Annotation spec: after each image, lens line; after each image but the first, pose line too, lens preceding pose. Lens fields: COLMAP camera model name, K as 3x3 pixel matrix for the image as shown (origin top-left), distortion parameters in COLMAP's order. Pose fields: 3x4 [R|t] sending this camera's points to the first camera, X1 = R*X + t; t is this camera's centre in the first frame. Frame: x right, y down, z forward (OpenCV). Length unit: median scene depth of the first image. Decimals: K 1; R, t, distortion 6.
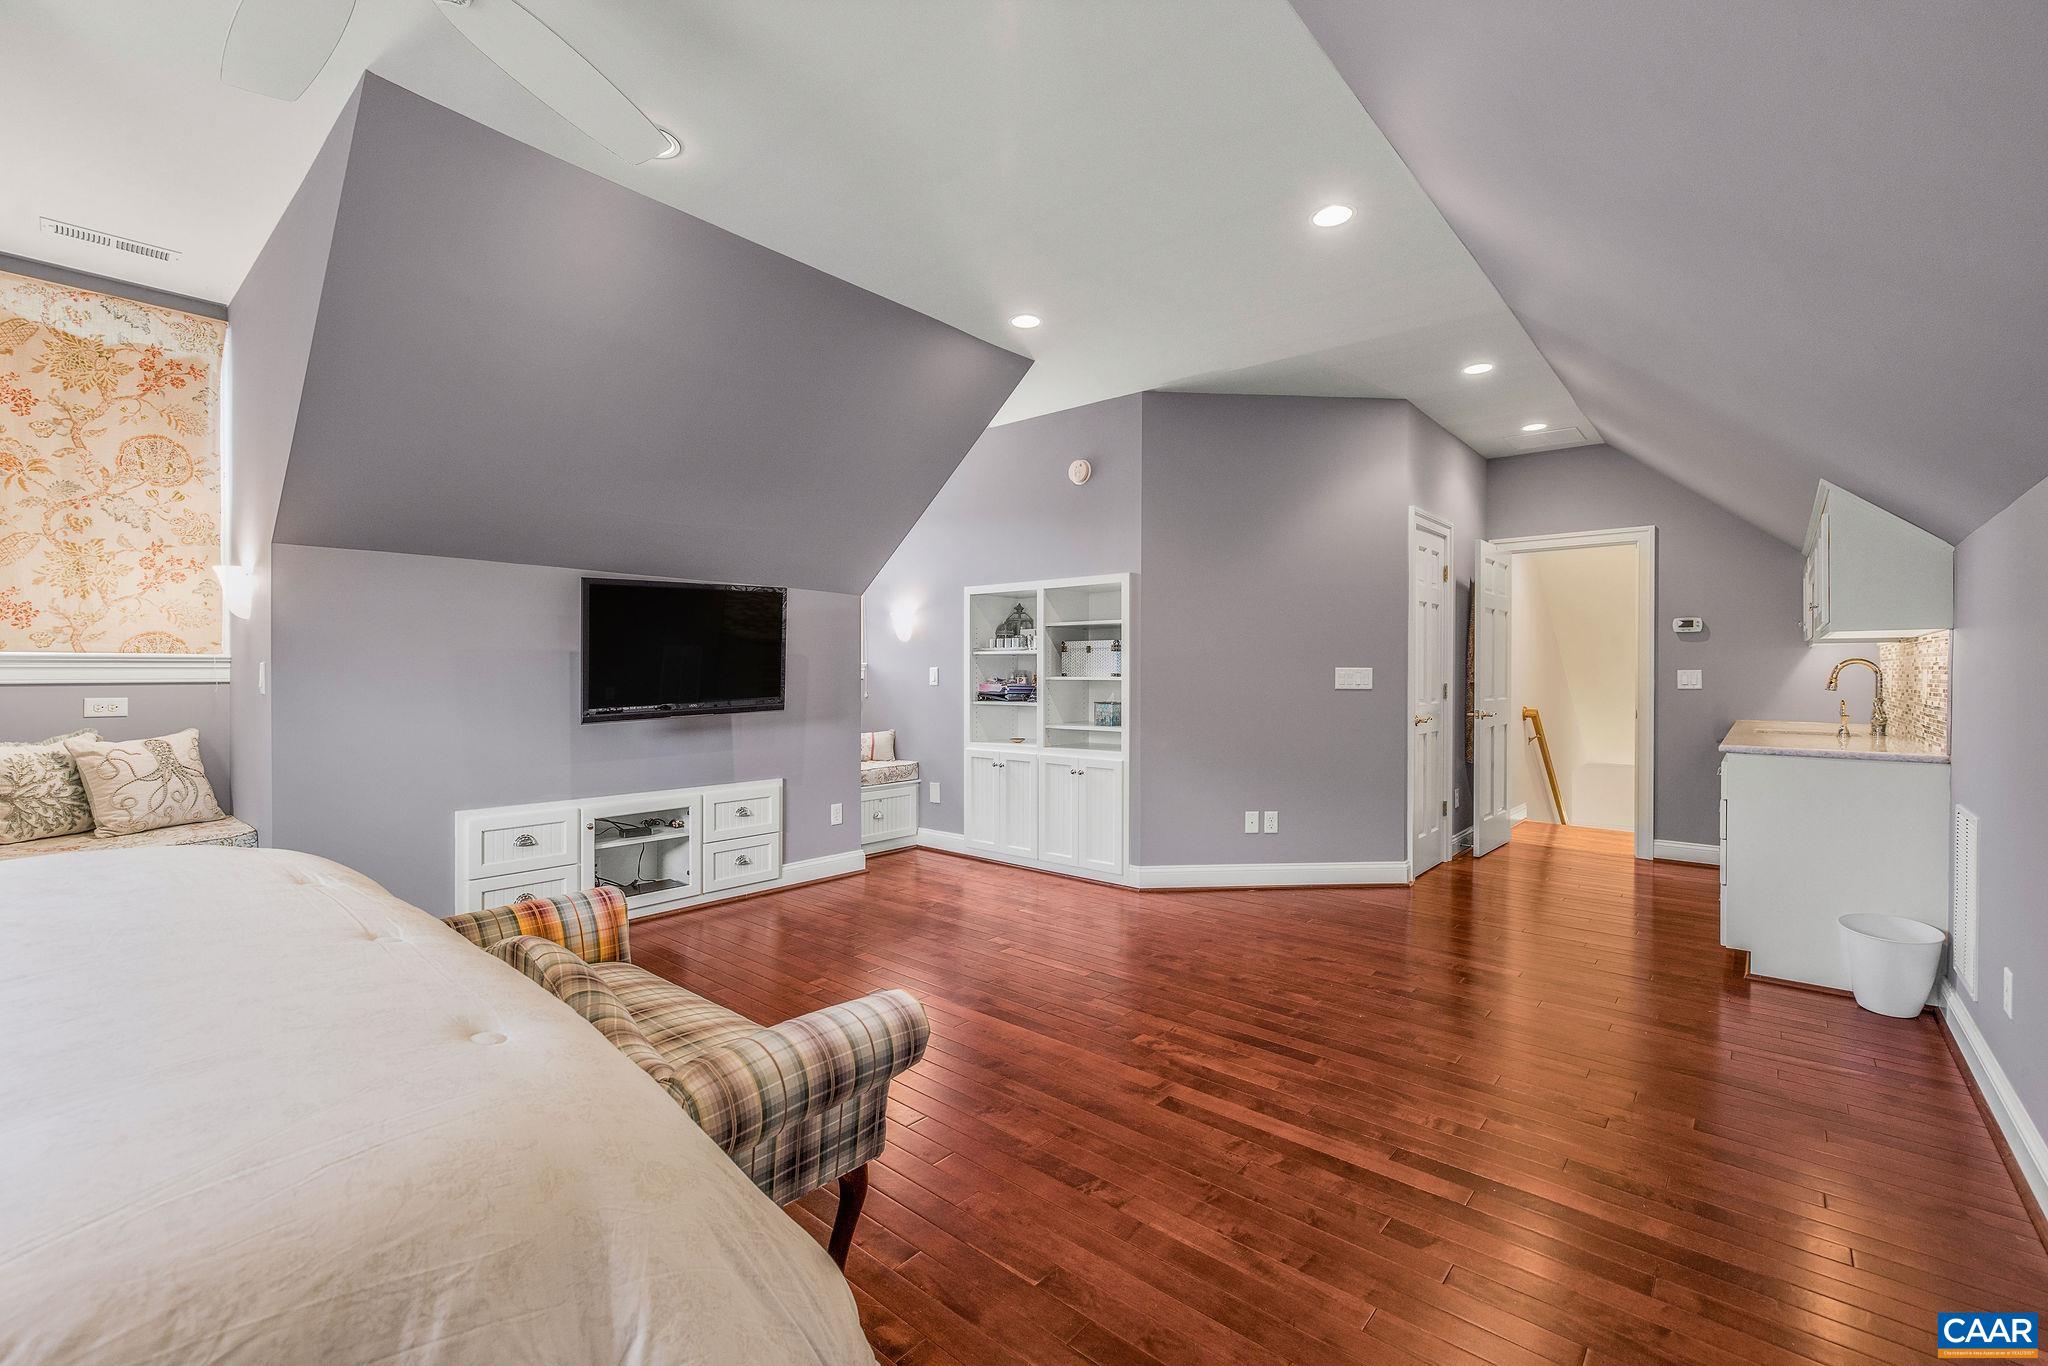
lens RADIAL K [[865.4, 0, 1024.0], [0, 865.4, 683.0], [0, 0, 1]] dist [0.000105, -0.000092]
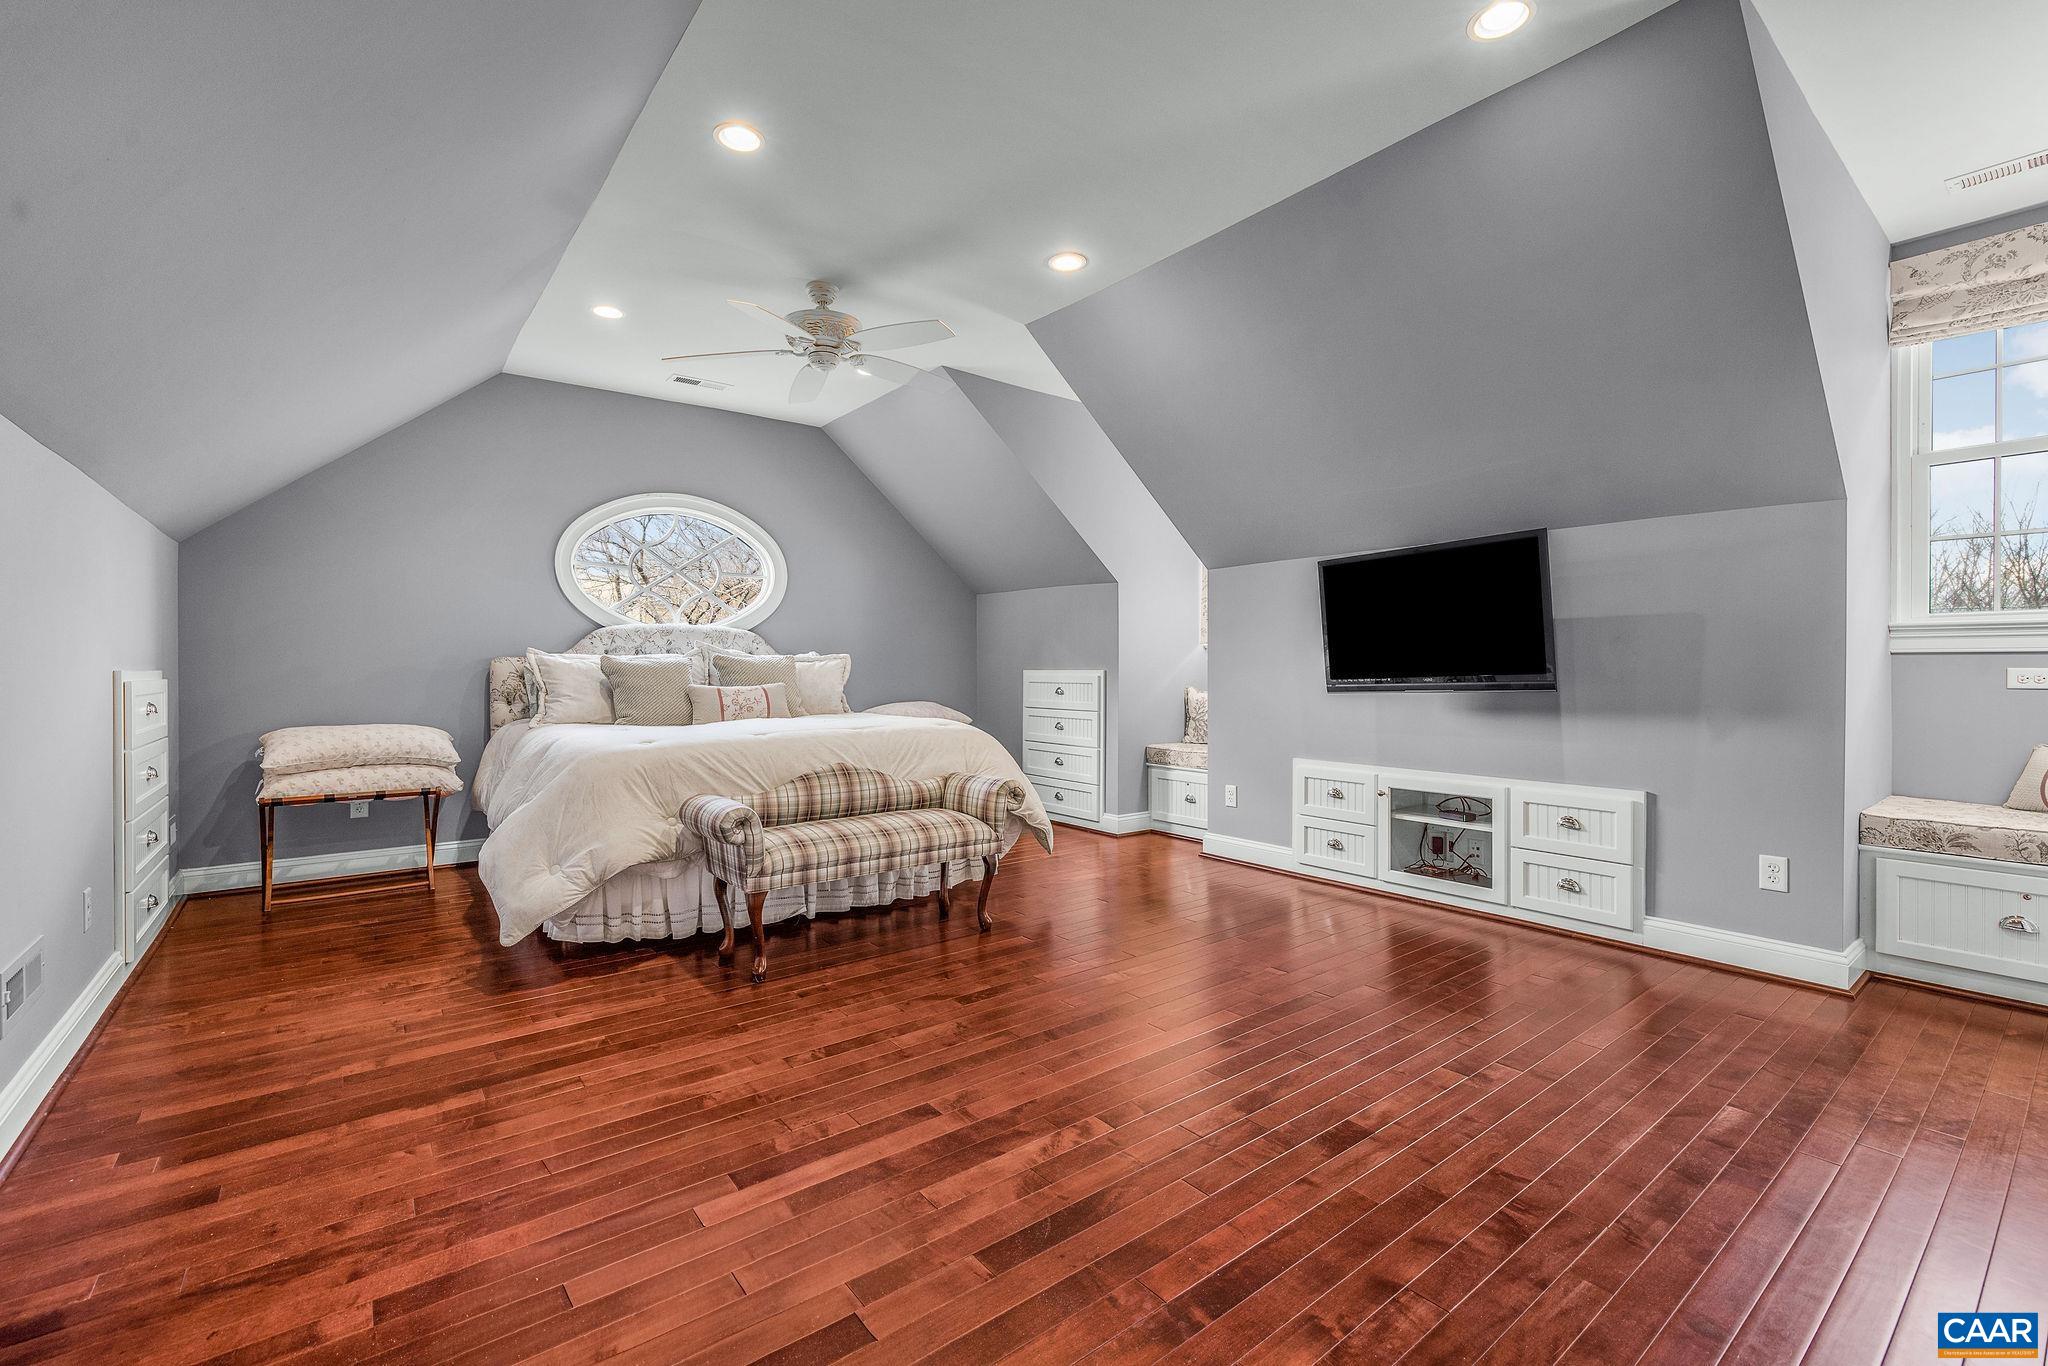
lens RADIAL K [[873.0, 0, 1024.0], [0, 873.0, 683.0], [0, 0, 1]] dist [0.001479, 0.000146]
pose [[-0.192234, 0.014453, -0.981243, 0.835364], [-0.013059, 0.999765, 0.017284, 0.024630], [0.981262, 0.016137, -0.192000, 1.033478]]
